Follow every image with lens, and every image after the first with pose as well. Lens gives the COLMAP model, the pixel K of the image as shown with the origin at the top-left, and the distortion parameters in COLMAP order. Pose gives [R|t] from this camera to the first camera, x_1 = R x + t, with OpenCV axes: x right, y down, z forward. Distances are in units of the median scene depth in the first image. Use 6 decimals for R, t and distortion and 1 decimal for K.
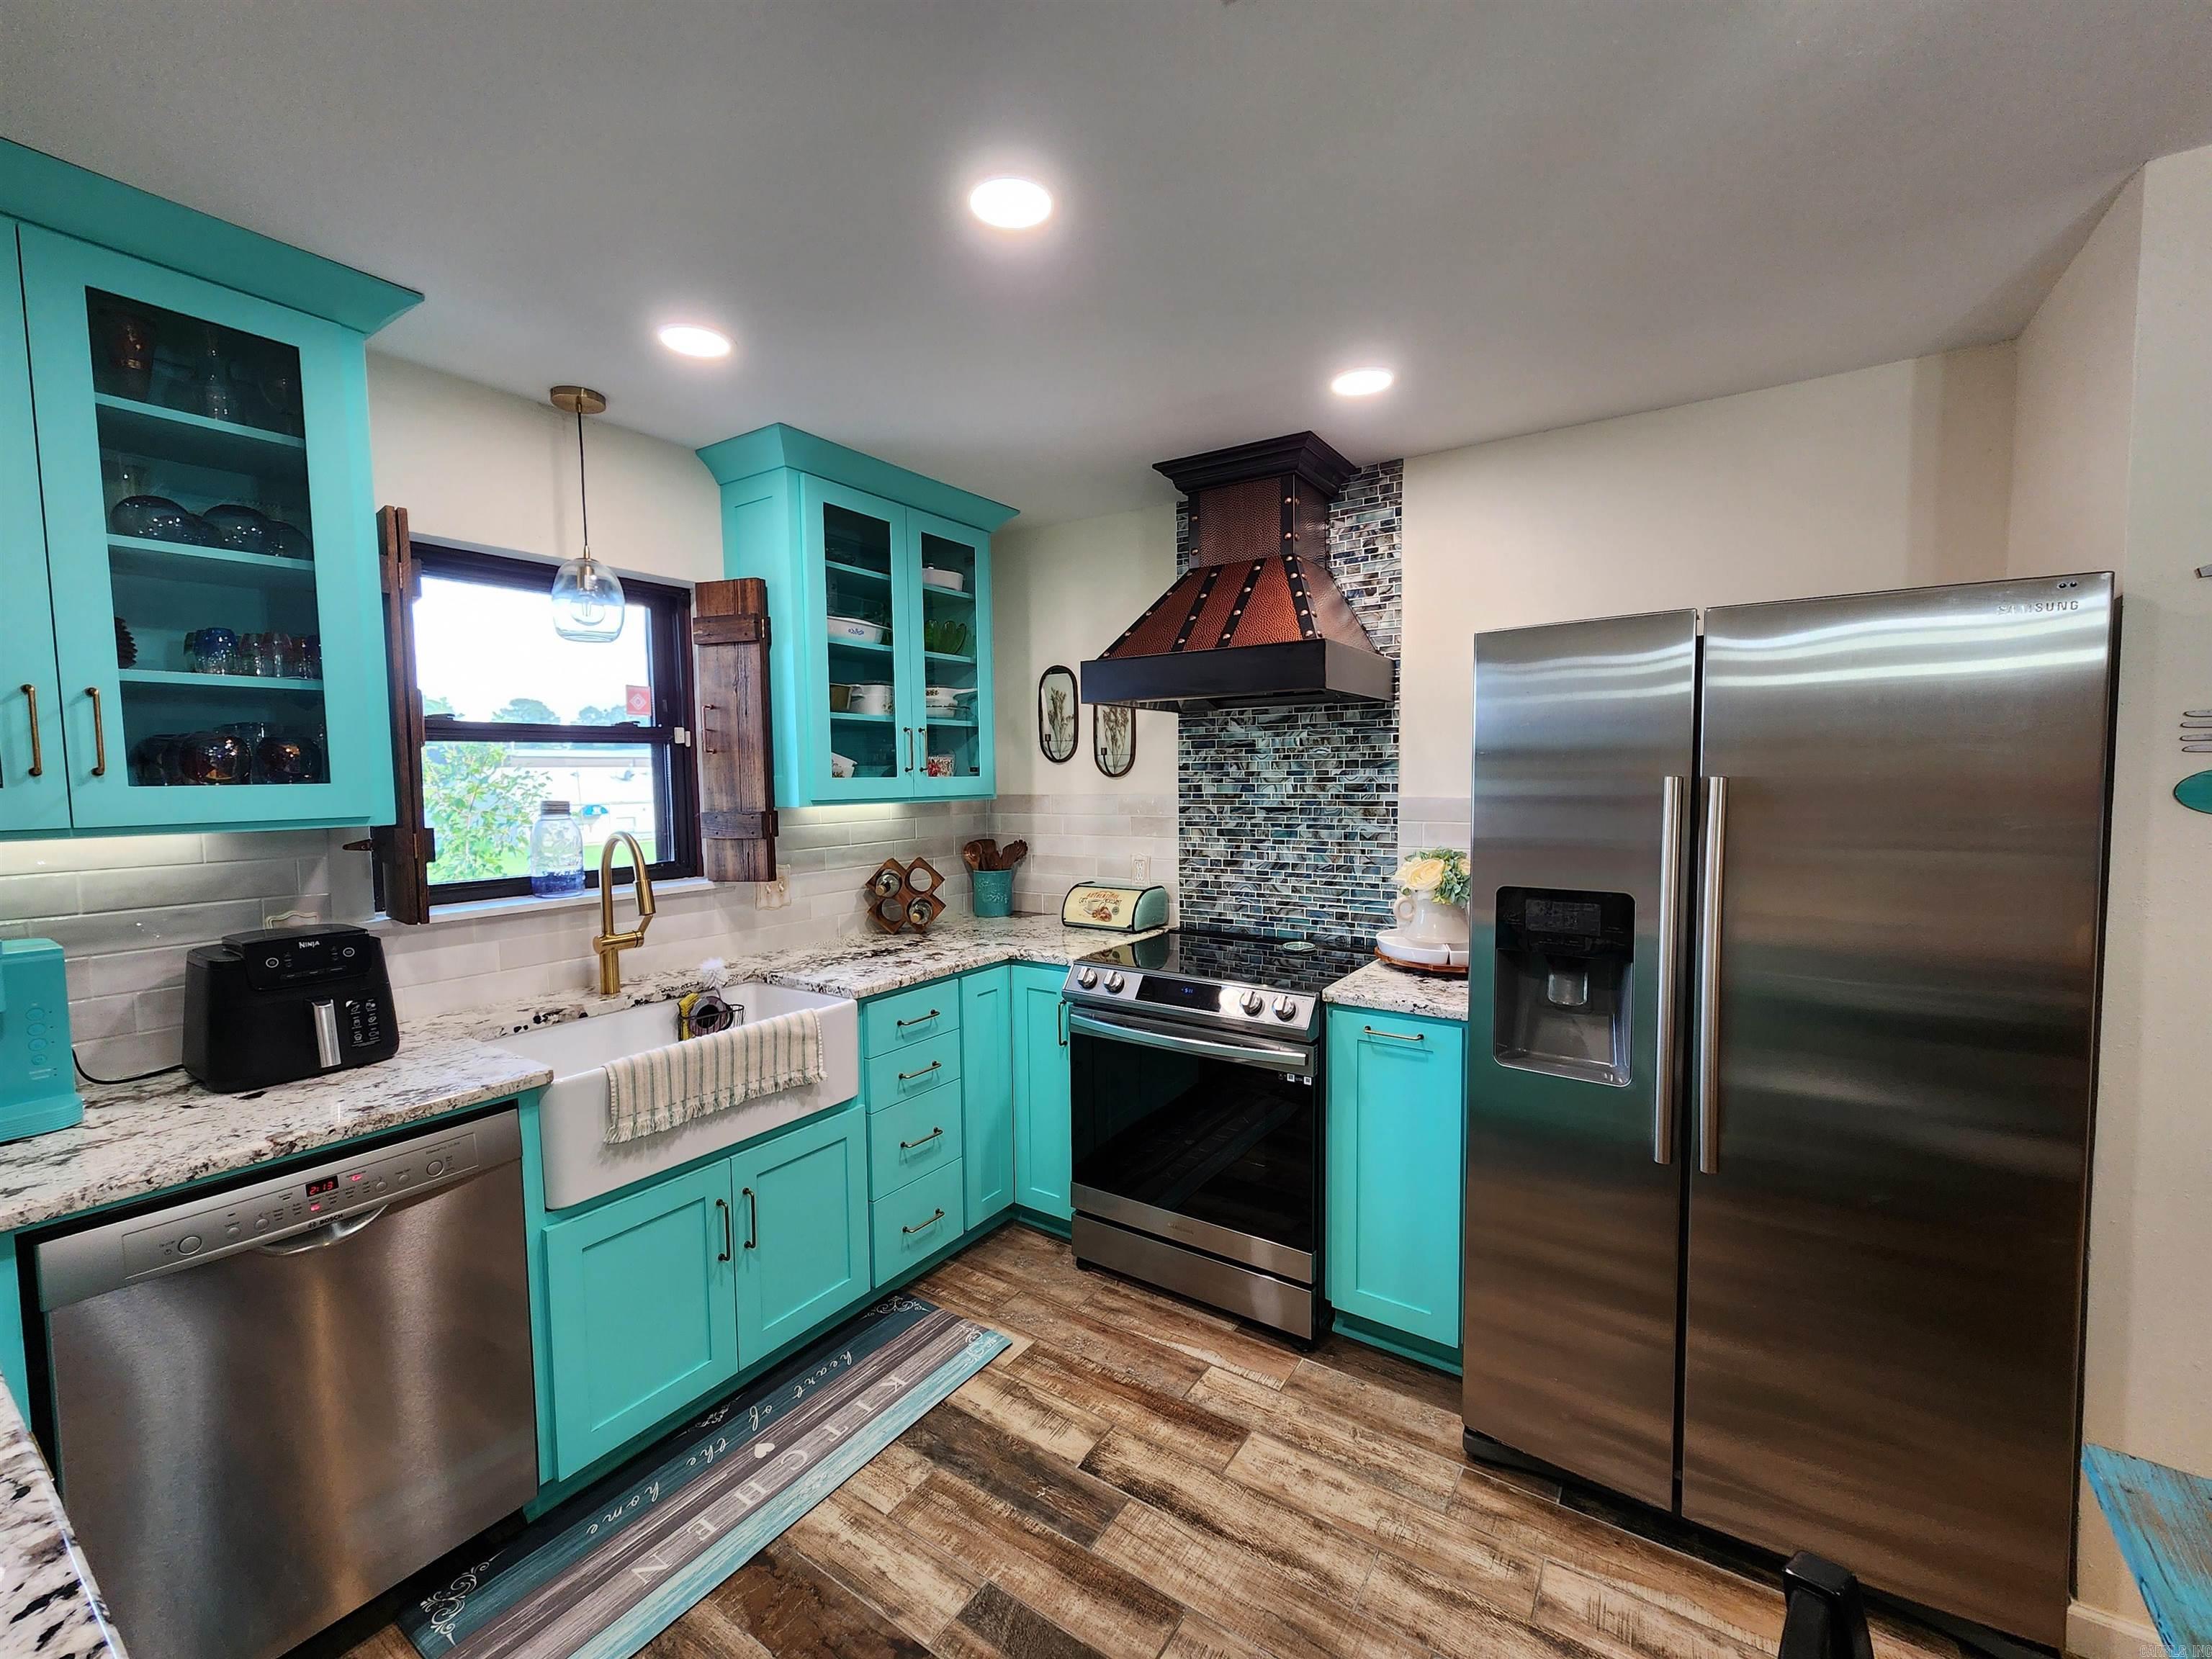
lens RADIAL K [[890.8, 0, 1102.4], [0, 890.8, 822.7], [0, 0, 1]] dist [-0.010549, 0.000715]
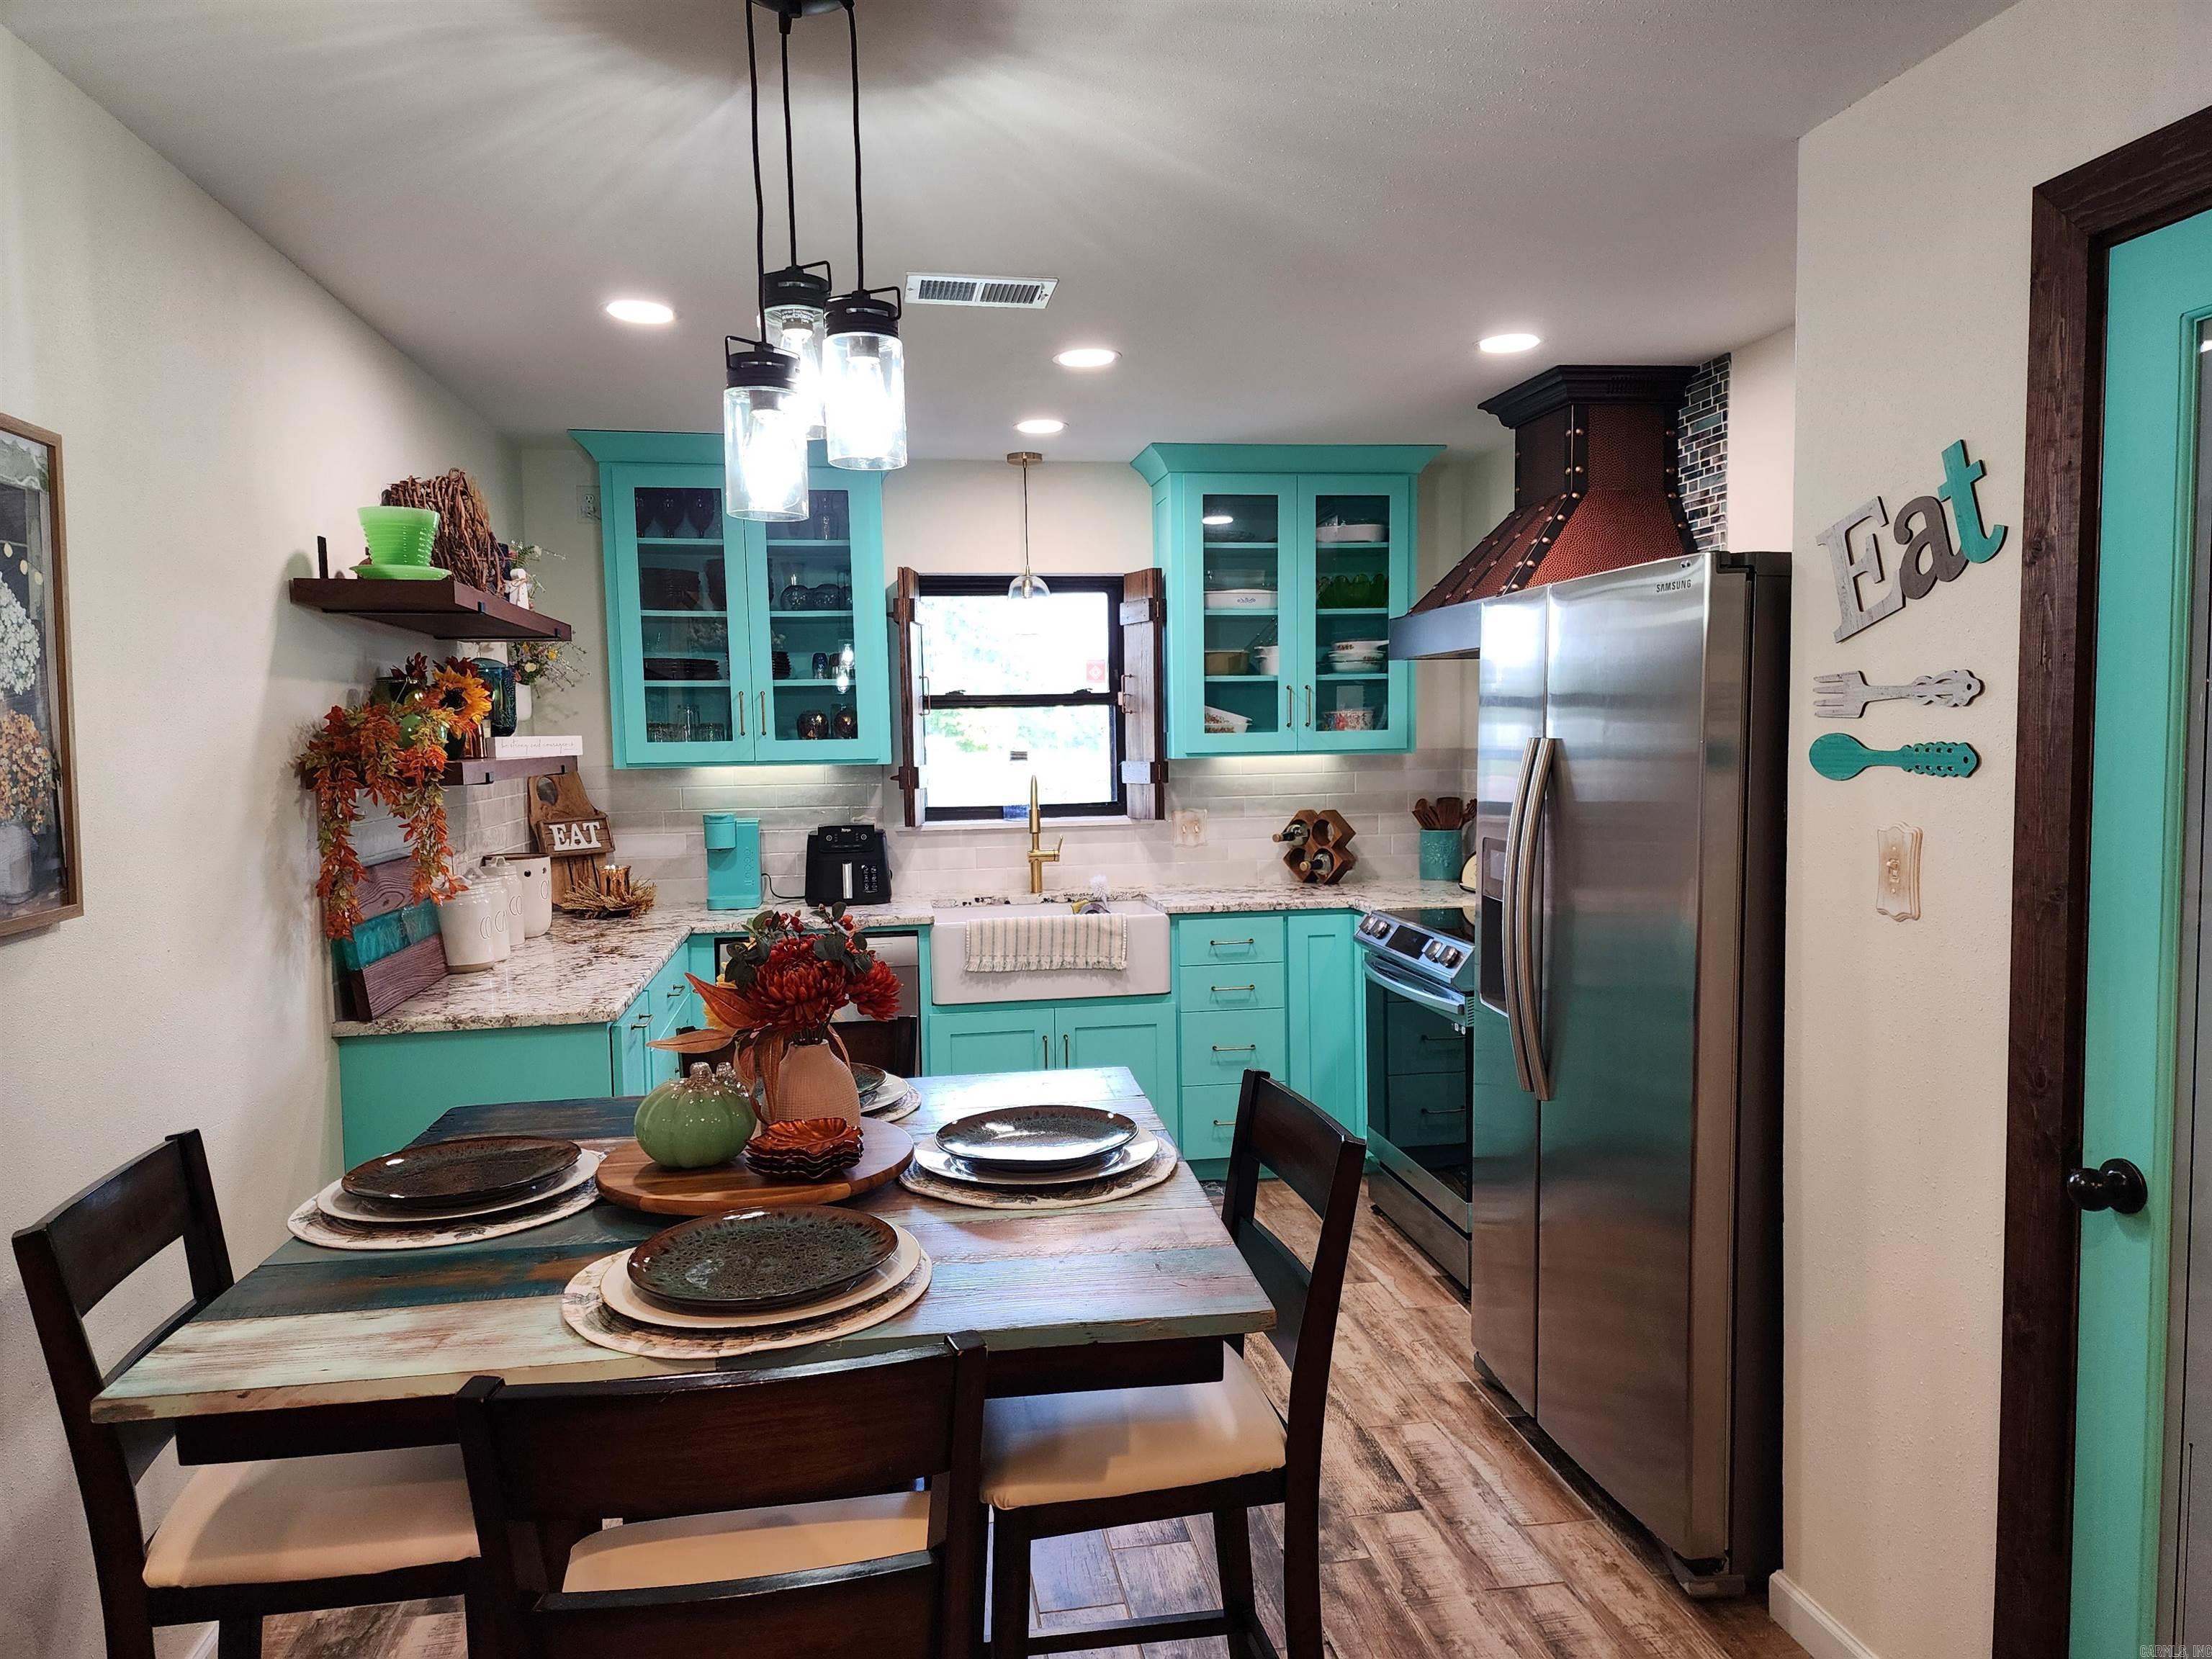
lens RADIAL K [[1433.0, 0, 1089.9], [0, 1433.0, 797.7], [0, 0, 1]] dist [0.063384, -0.059369]
pose [[0.685098, 0.033802, -0.727666, 0.987913], [-0.029170, 0.999395, 0.018961, 0.002827], [0.727867, 0.008236, 0.685669, -0.398081]]
